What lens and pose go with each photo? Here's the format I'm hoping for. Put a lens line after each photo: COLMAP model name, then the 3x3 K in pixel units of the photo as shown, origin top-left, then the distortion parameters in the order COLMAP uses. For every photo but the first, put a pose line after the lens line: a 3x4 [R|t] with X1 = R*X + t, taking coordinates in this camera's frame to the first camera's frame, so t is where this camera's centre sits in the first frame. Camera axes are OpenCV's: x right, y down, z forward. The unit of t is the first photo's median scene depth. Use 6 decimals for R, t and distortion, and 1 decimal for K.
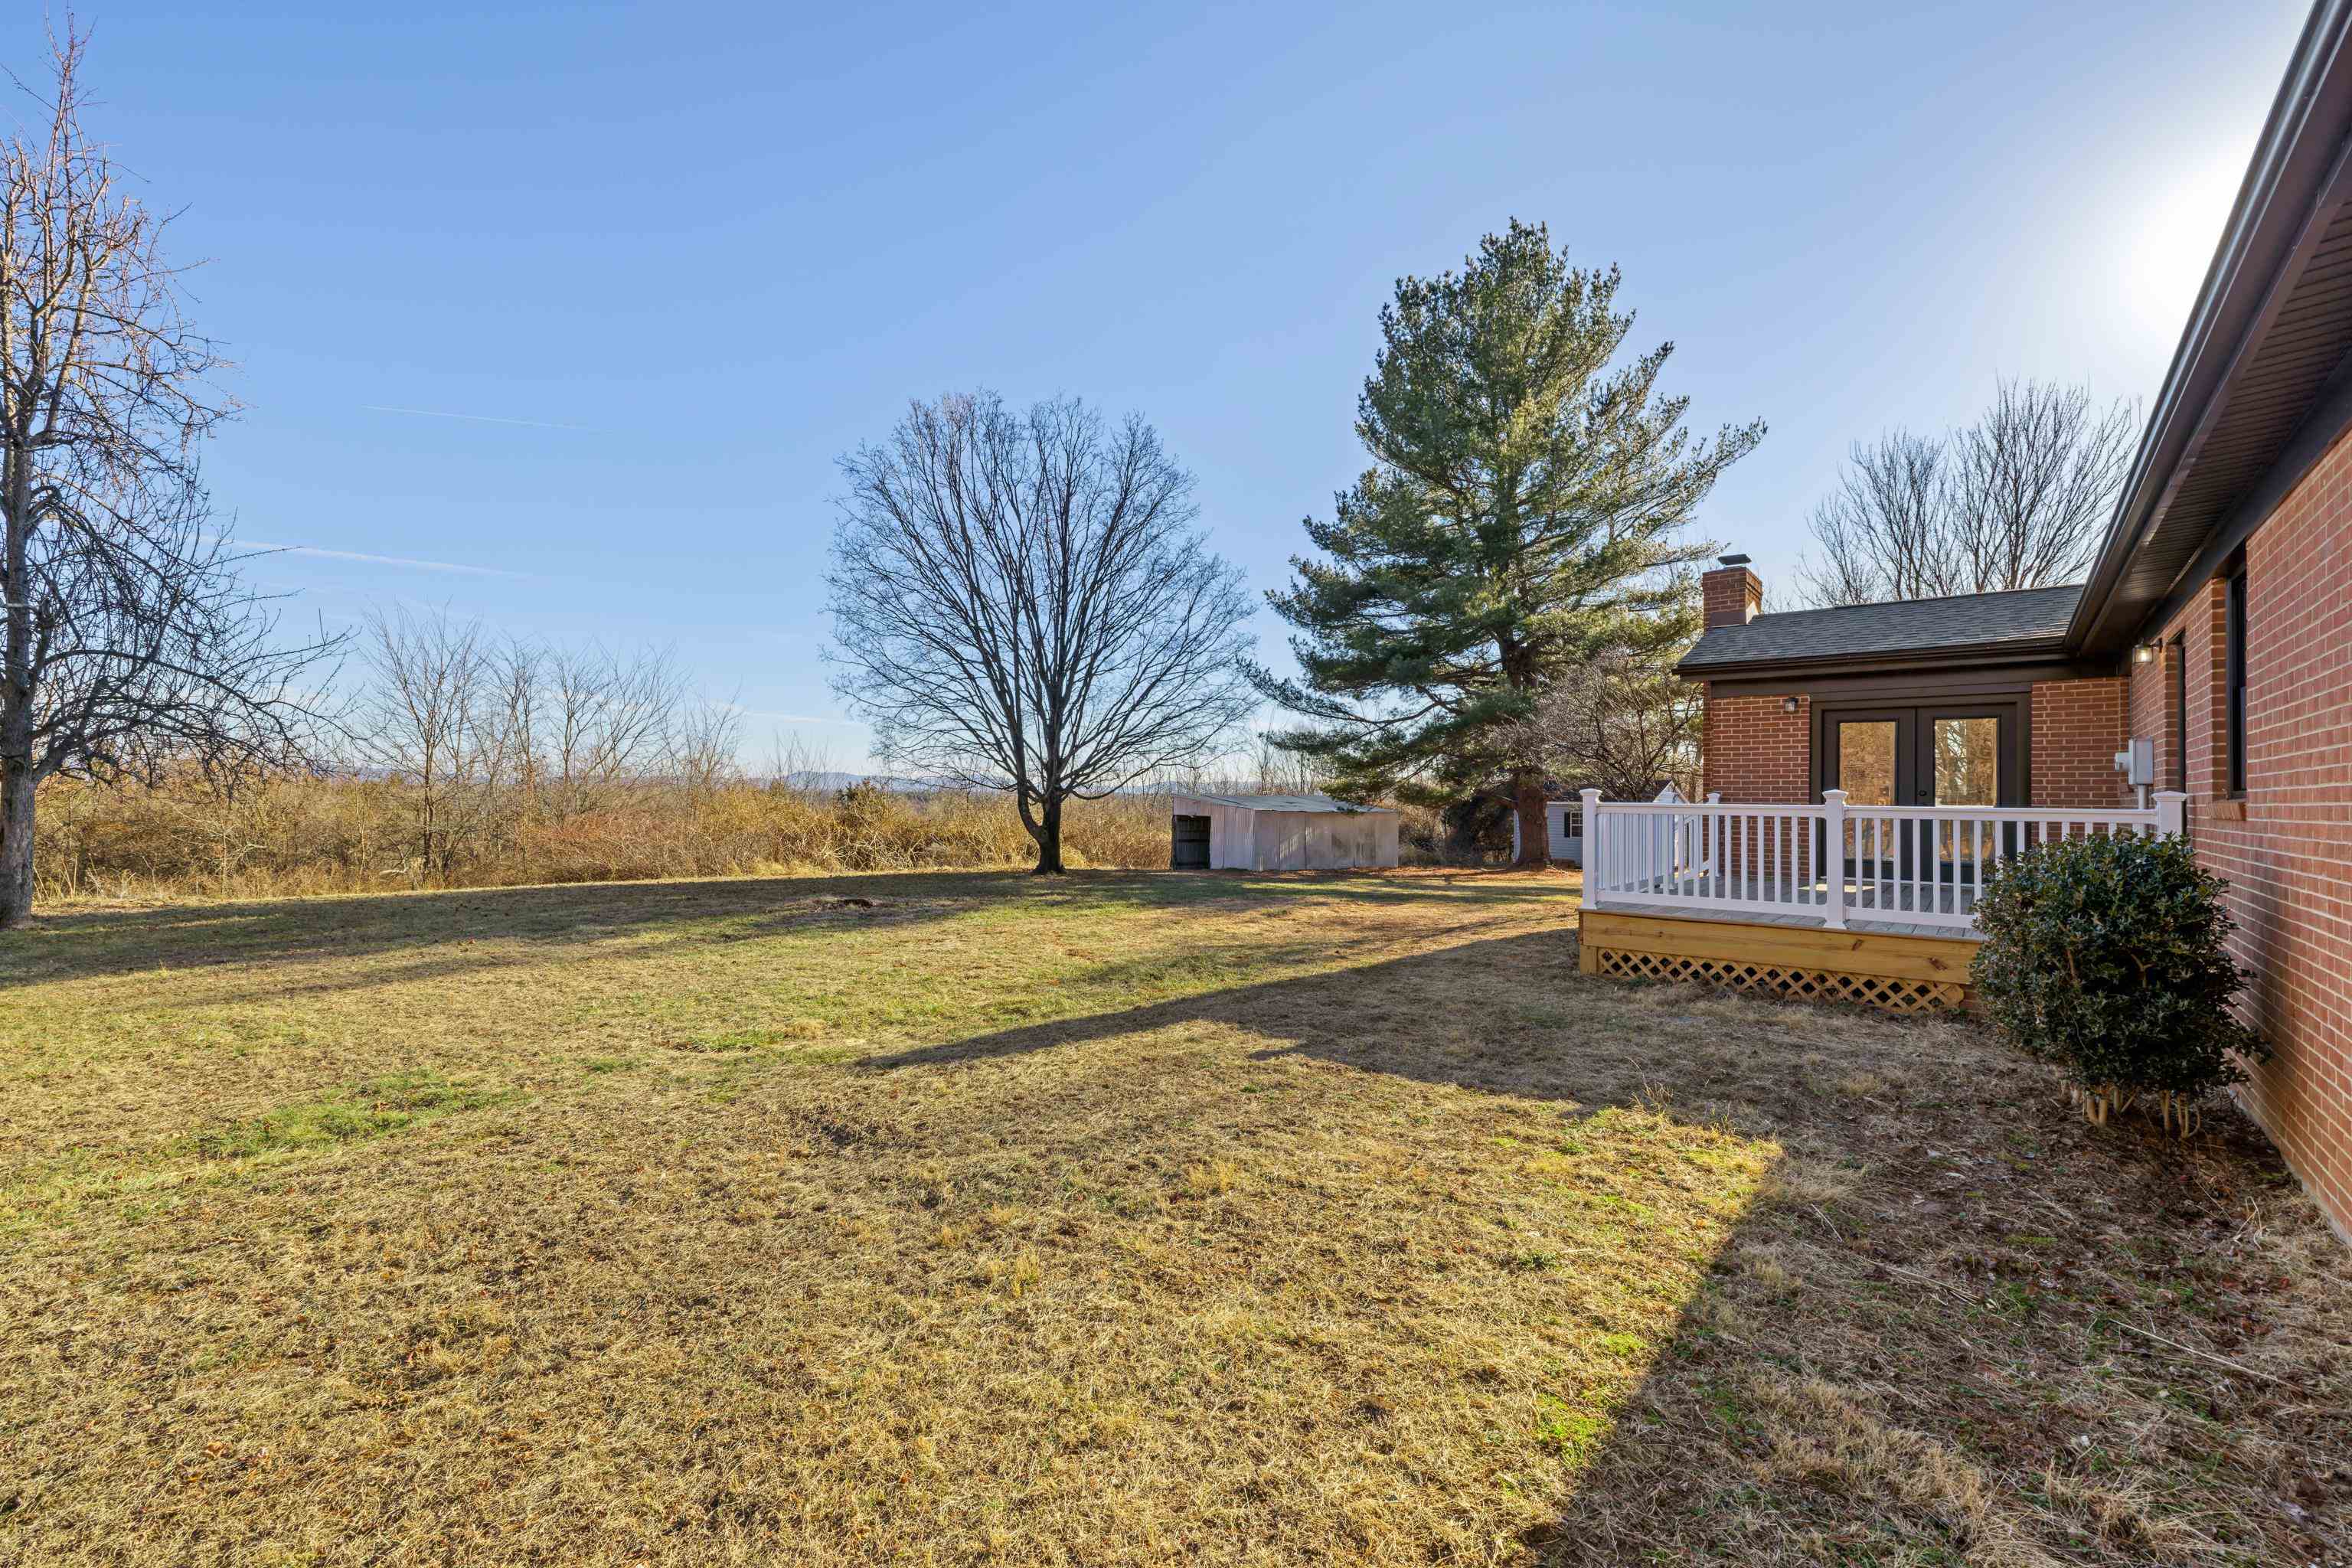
lens RADIAL K [[1051.9, 0, 1180.5], [0, 1051.9, 789.6], [0, 0, 1]] dist [-0.002917, -0.000190]
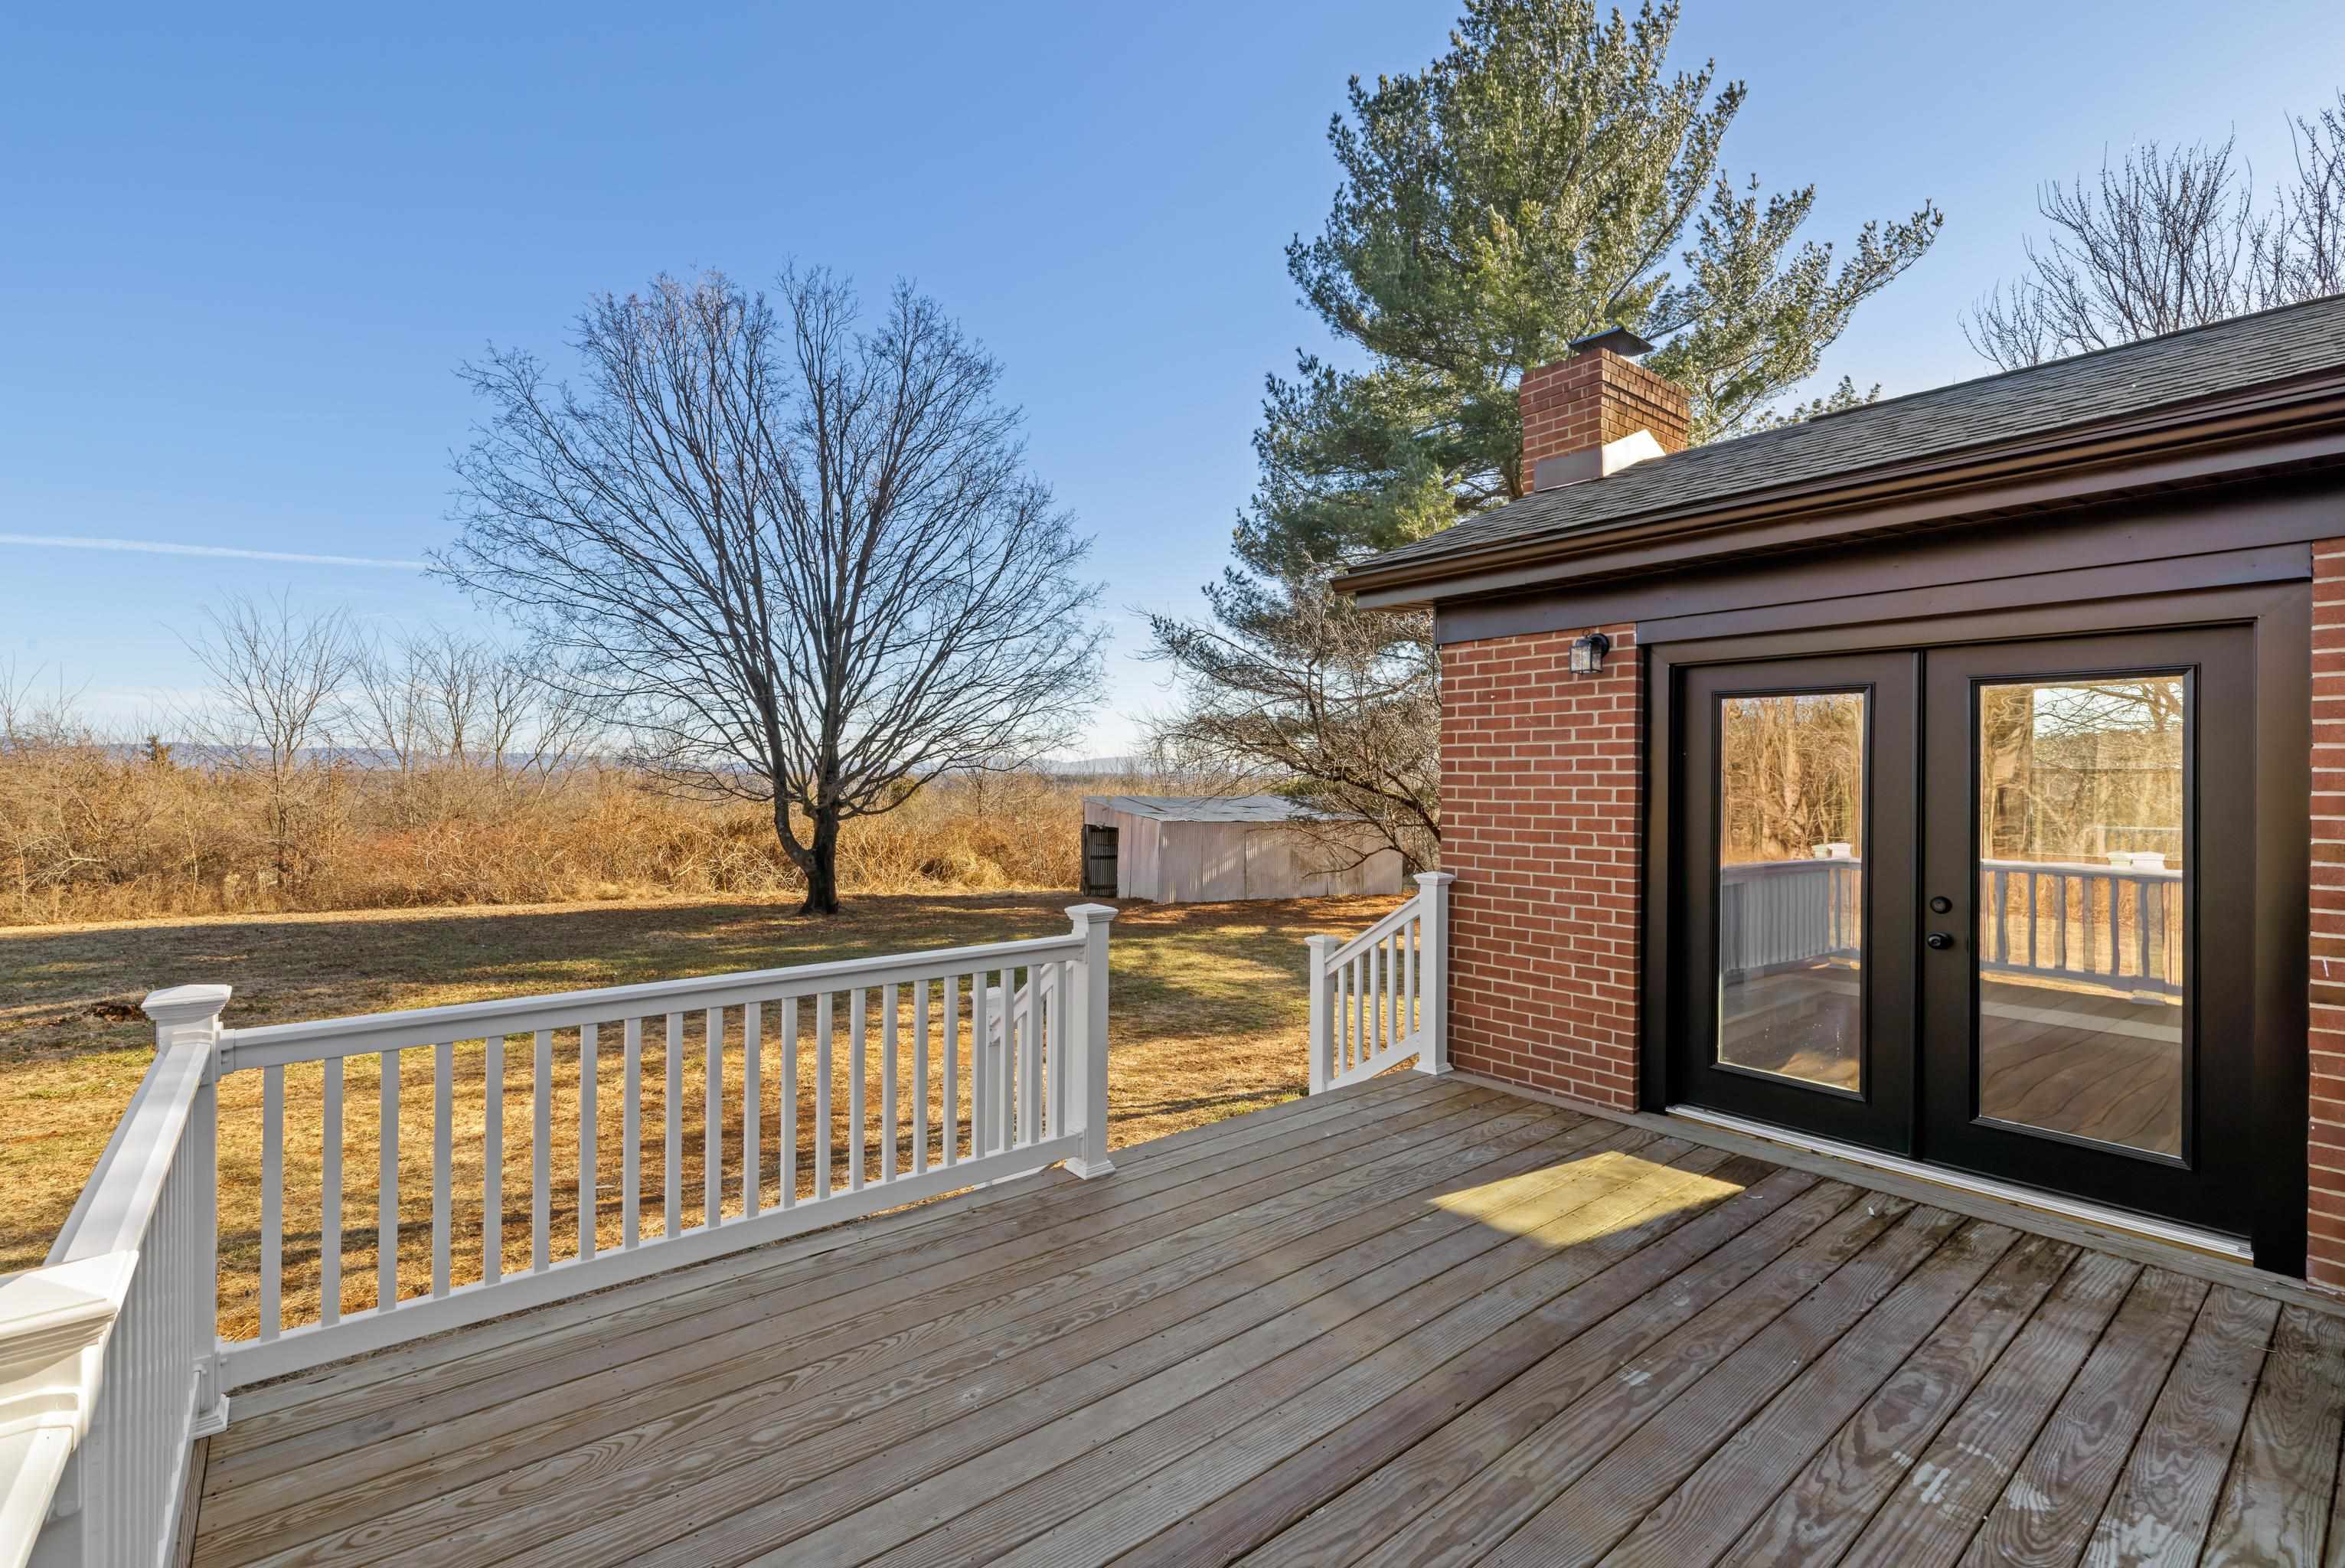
lens RADIAL K [[1048.8, 0, 1167.4], [0, 1048.8, 779.0], [0, 0, 1]] dist [-0.002917, -0.000190]
pose [[0.972127, -0.006729, -0.234357, 0.245696], [0.009782, 0.999882, 0.011867, -0.018620], [0.234249, -0.013829, 0.972078, 0.269711]]
